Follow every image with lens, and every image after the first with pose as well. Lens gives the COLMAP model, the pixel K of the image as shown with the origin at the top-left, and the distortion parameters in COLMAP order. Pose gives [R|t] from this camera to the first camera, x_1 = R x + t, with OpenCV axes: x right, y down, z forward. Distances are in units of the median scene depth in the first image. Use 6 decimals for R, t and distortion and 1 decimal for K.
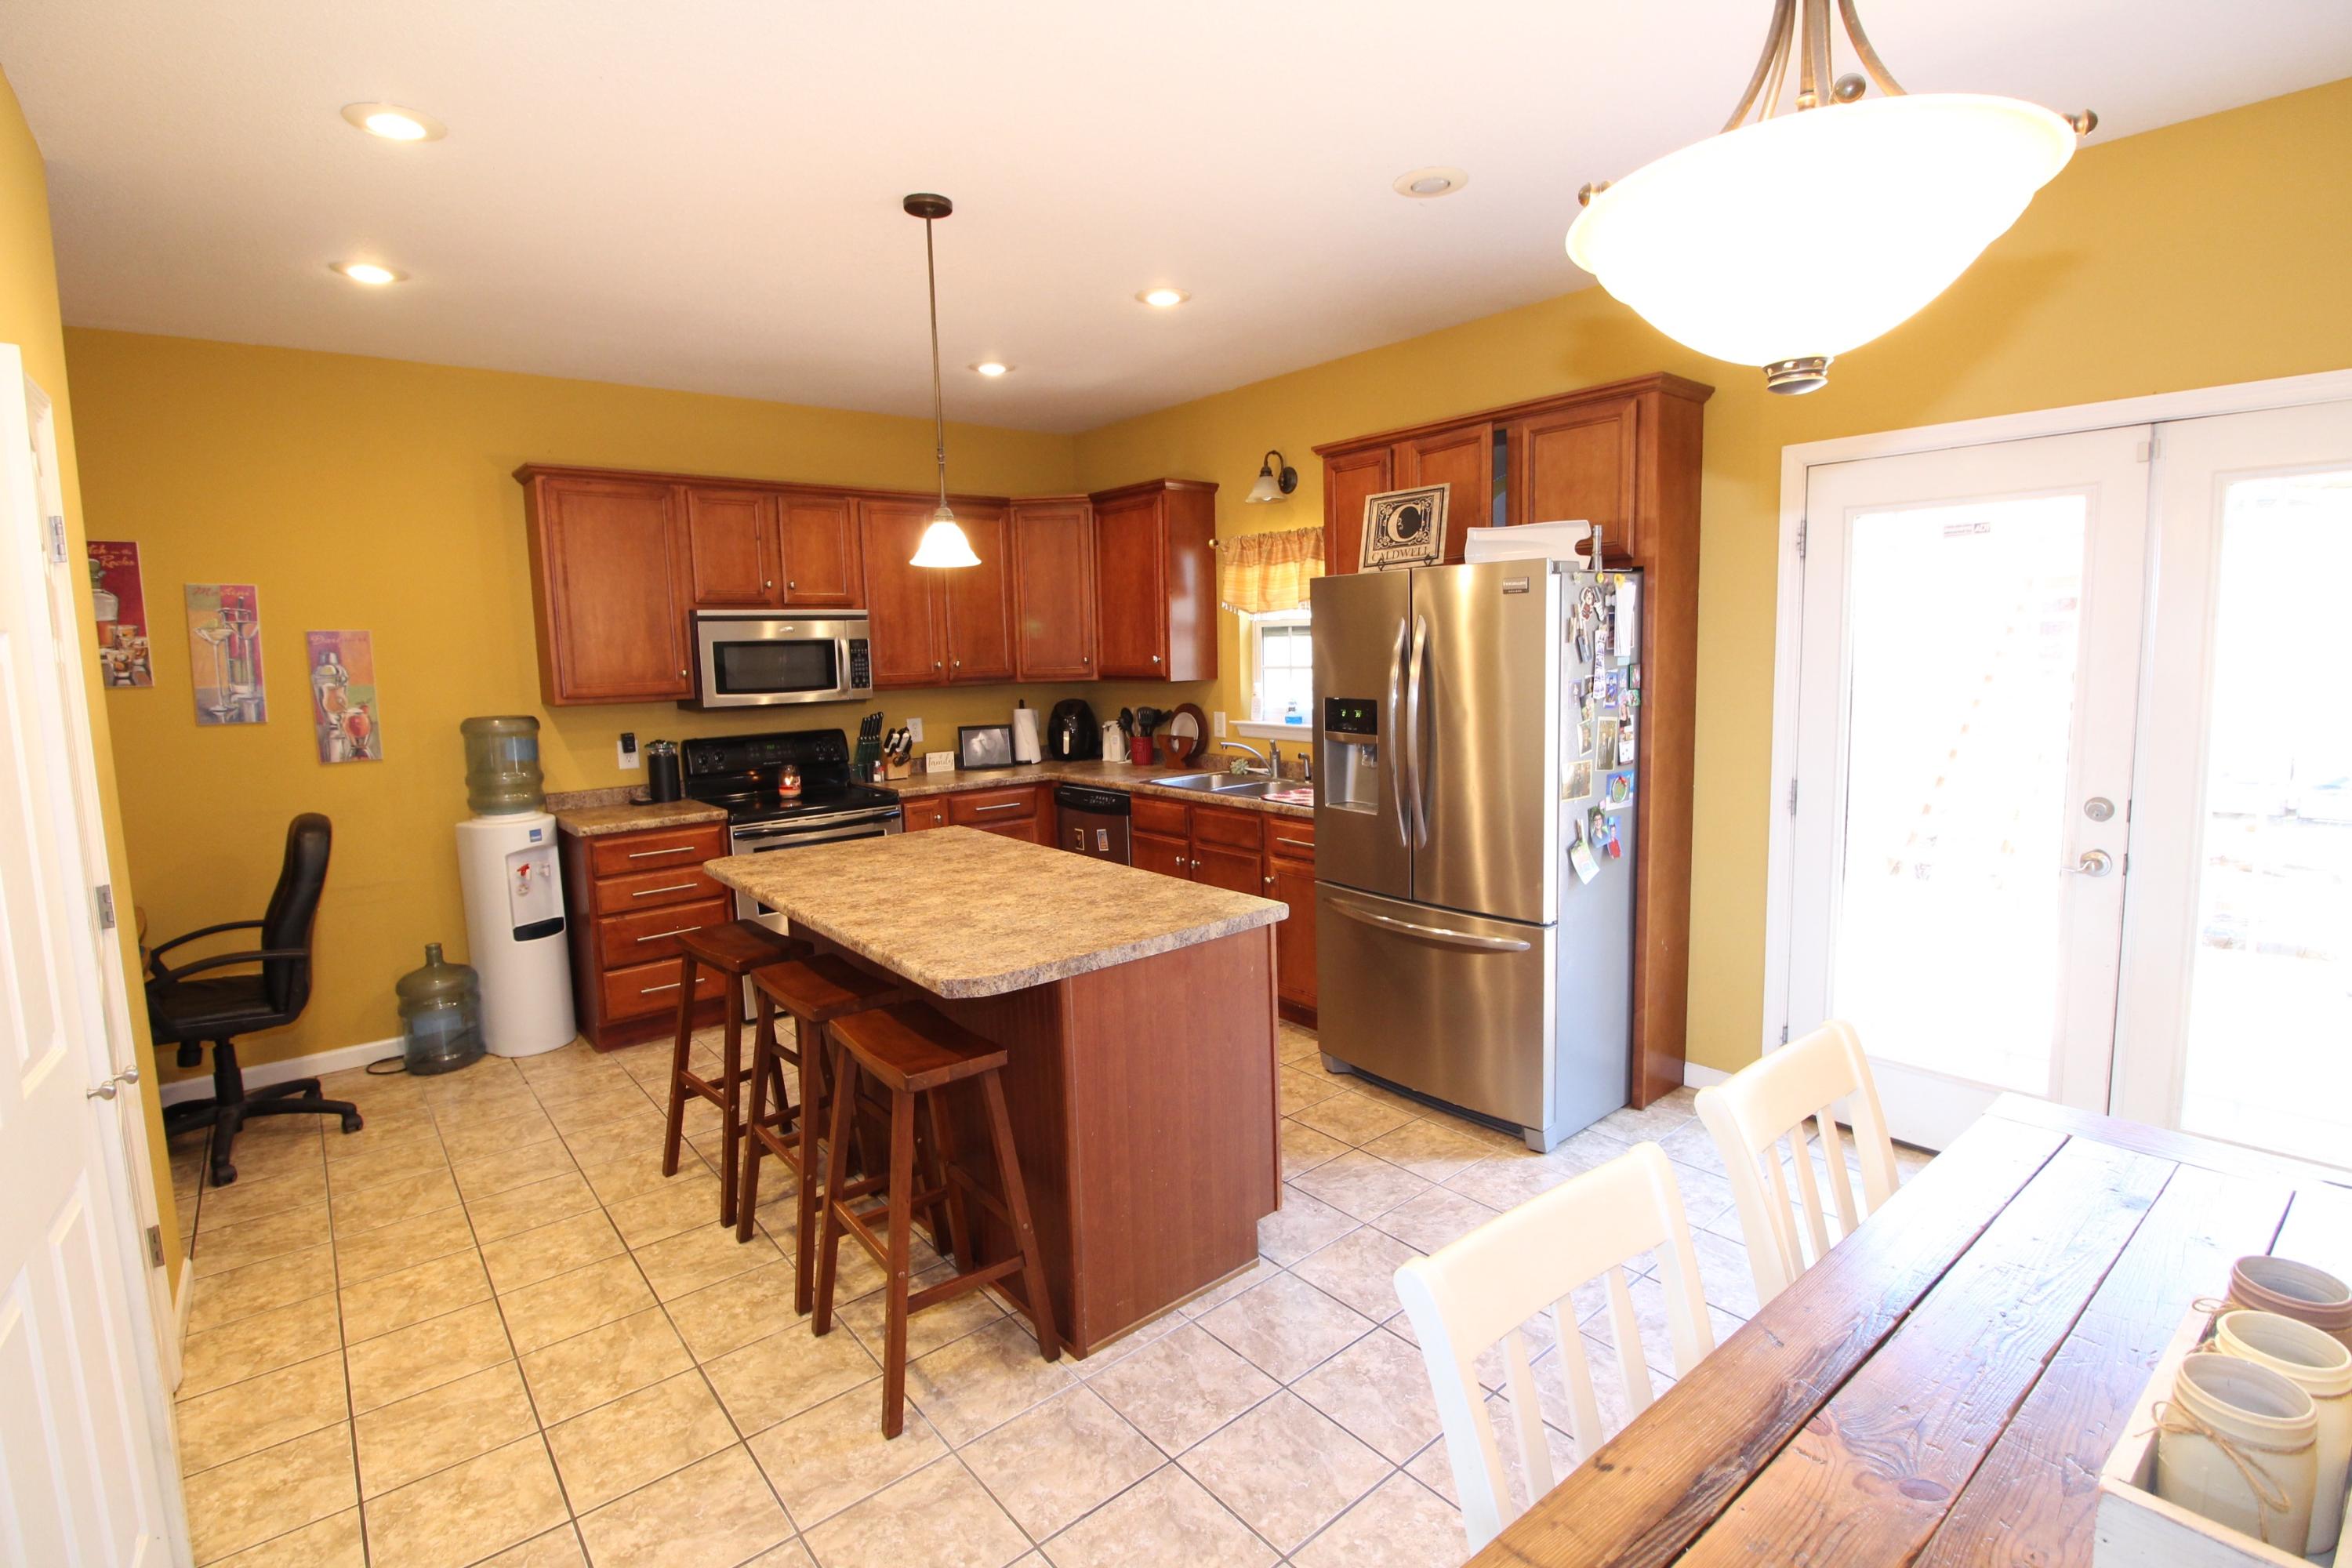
lens RADIAL K [[1082.1, 0, 1191.2], [0, 1082.1, 770.9], [0, 0, 1]] dist [0.000685, -0.013682]
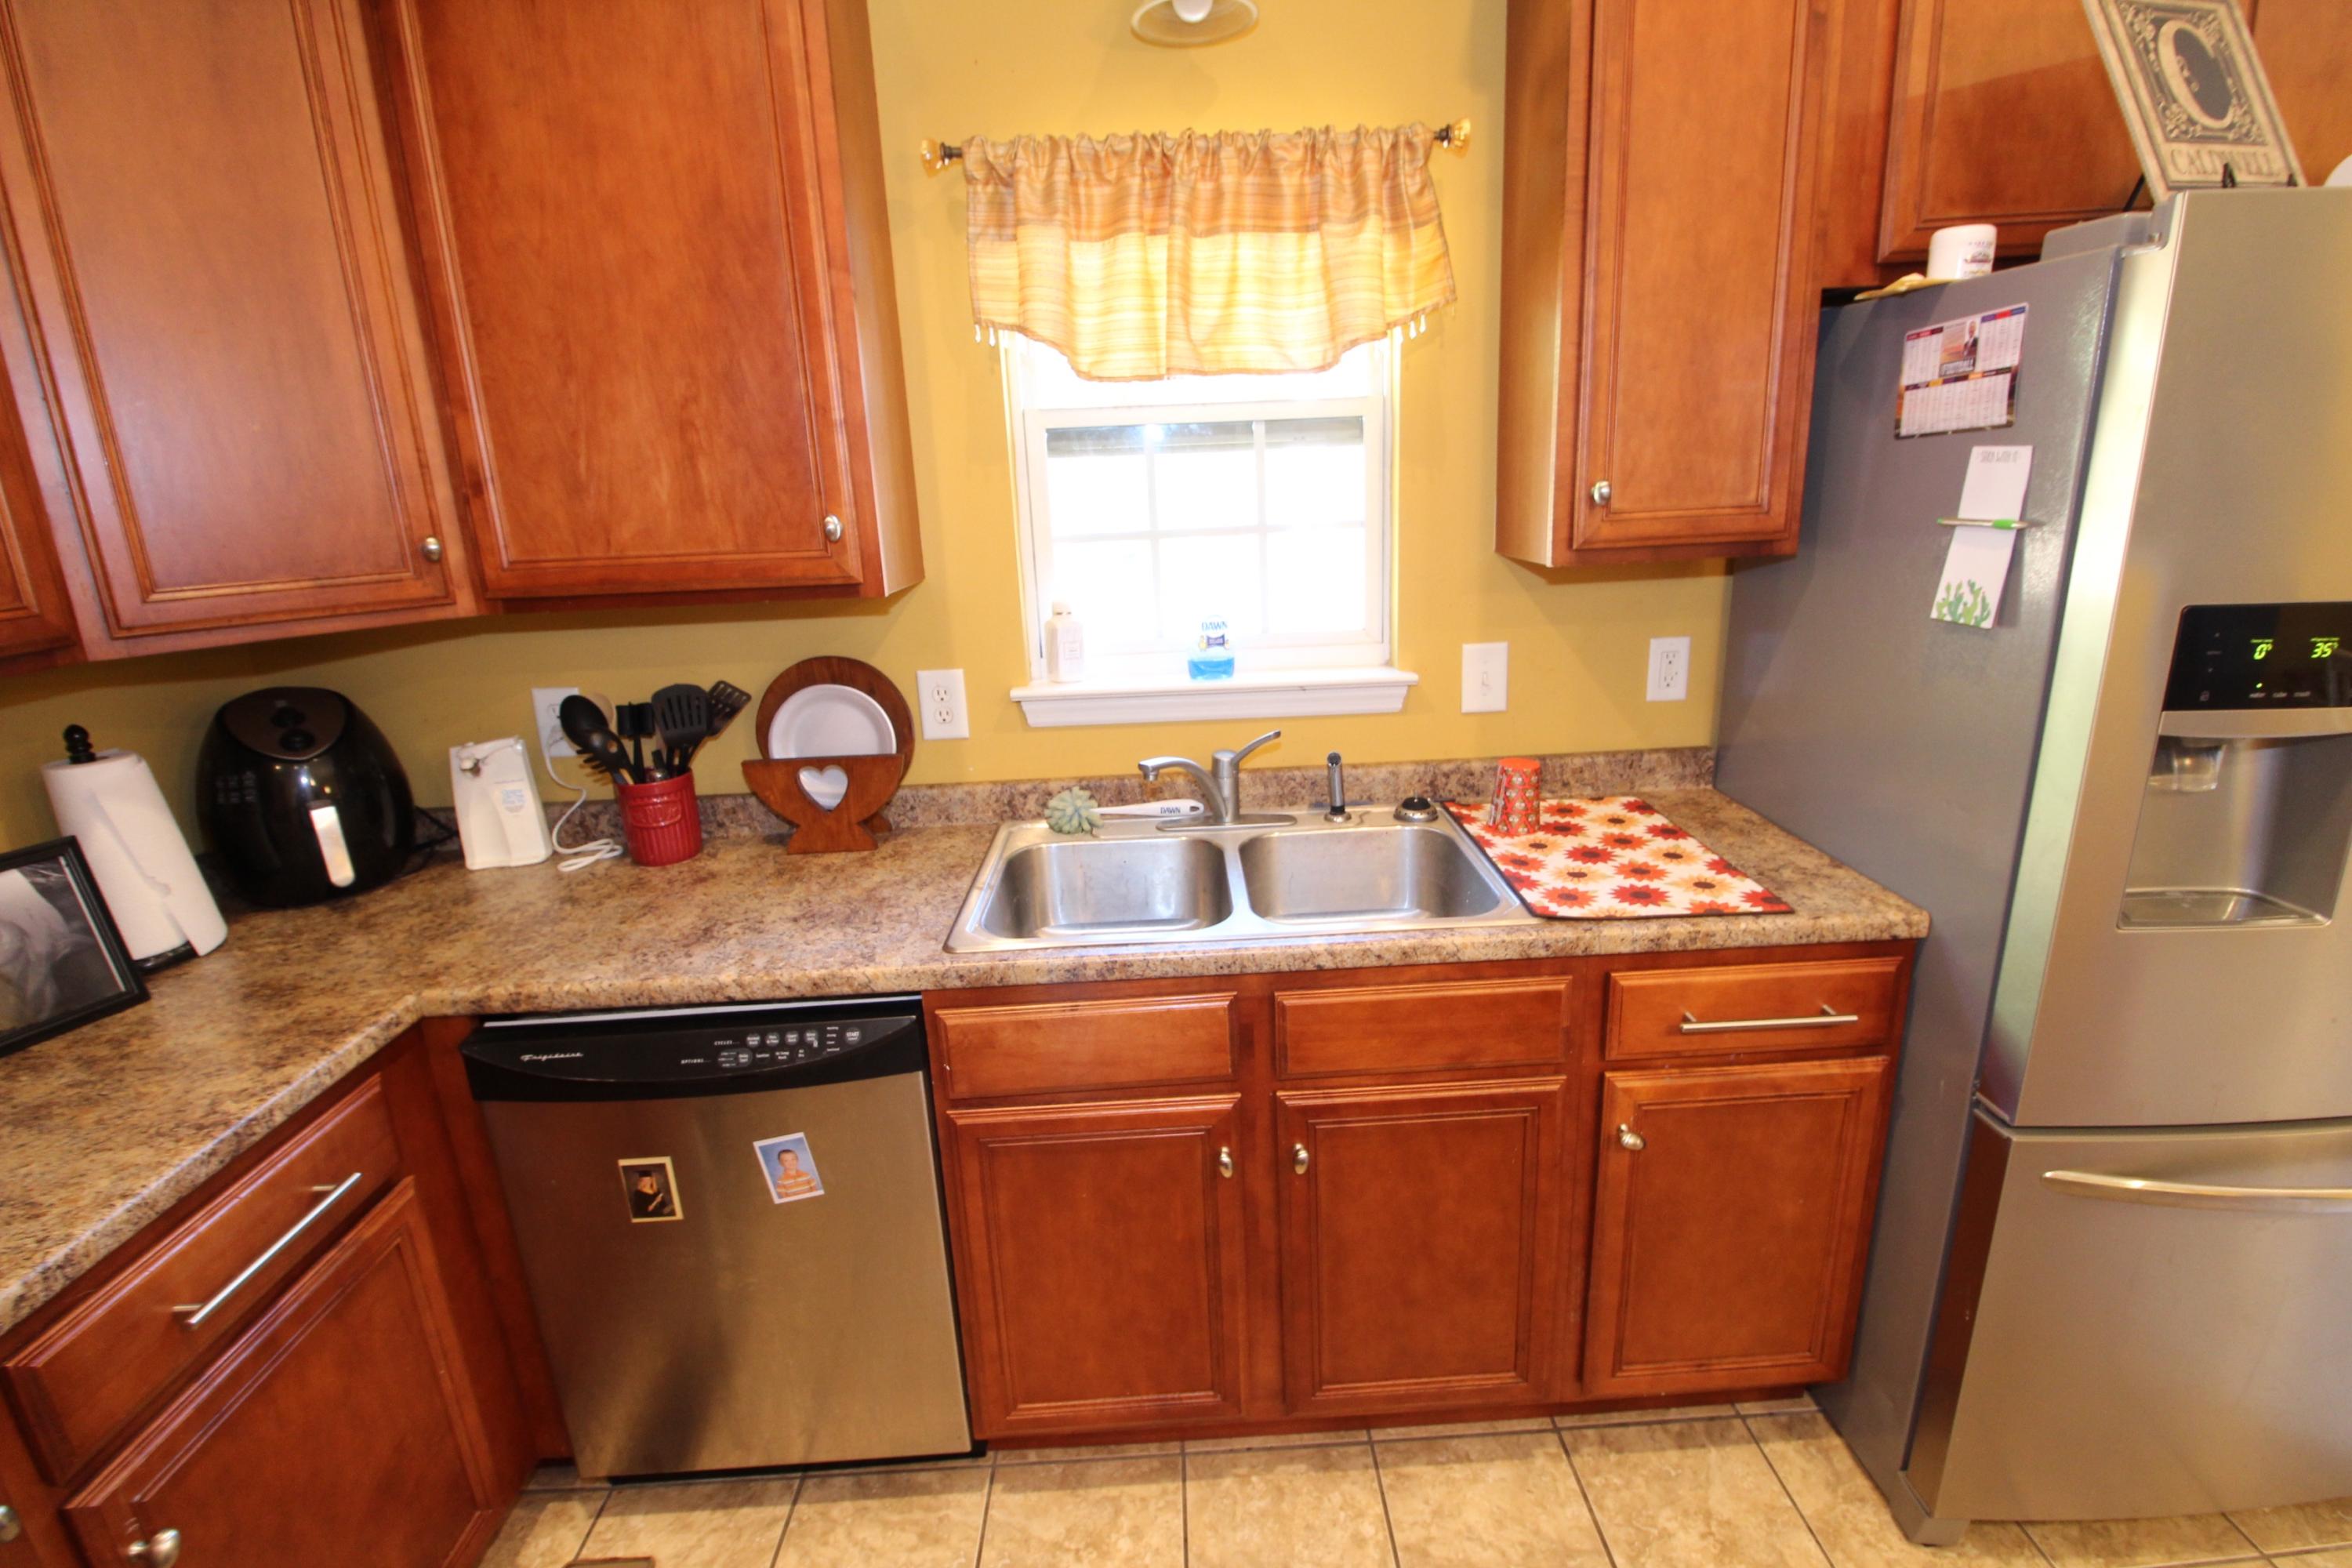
lens RADIAL K [[1082.1, 0, 1191.2], [0, 1082.1, 770.9], [0, 0, 1]] dist [0.000685, -0.013682]
pose [[0.617849, -0.209041, 0.758000, -0.218677], [0.119352, 0.977776, 0.172366, -0.079400], [-0.777186, -0.016028, 0.629067, 0.756945]]
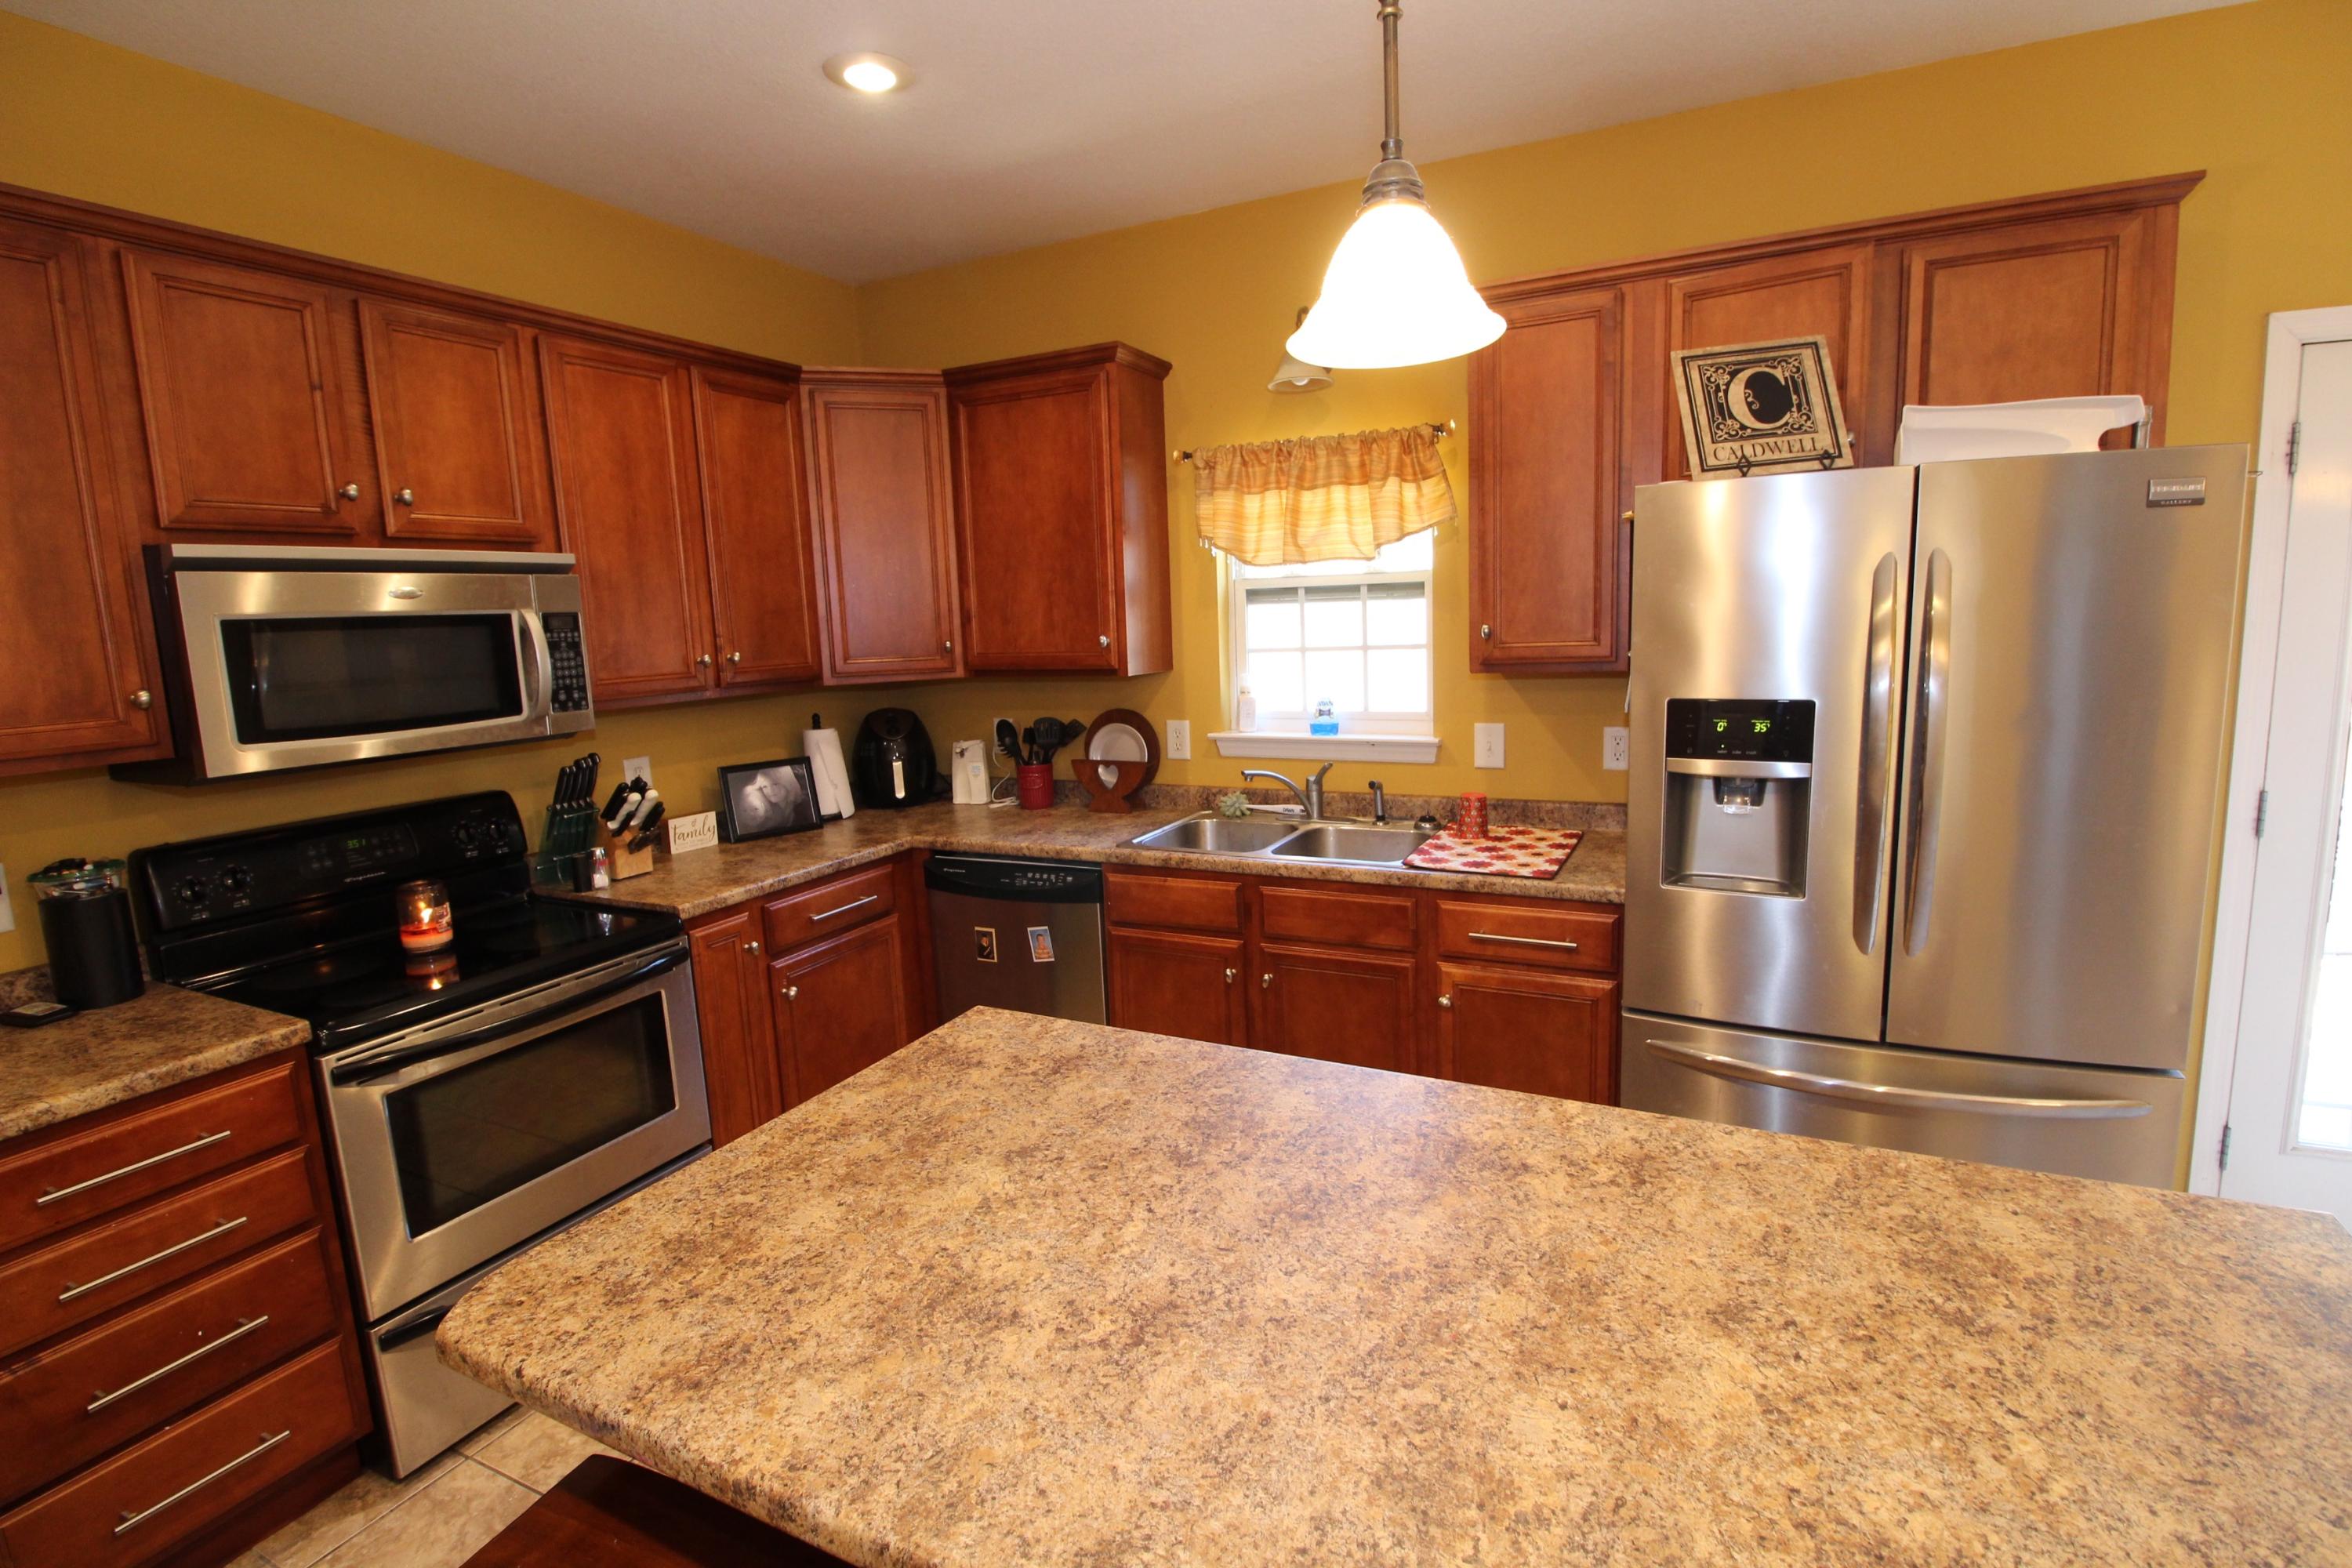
lens RADIAL K [[1082.1, 0, 1191.2], [0, 1082.1, 770.9], [0, 0, 1]] dist [0.000685, -0.013682]
pose [[0.912591, -0.068329, 0.403124, -0.248189], [0.061974, 0.997662, 0.028806, -0.045447], [-0.404149, -0.001305, 0.914692, 0.428869]]
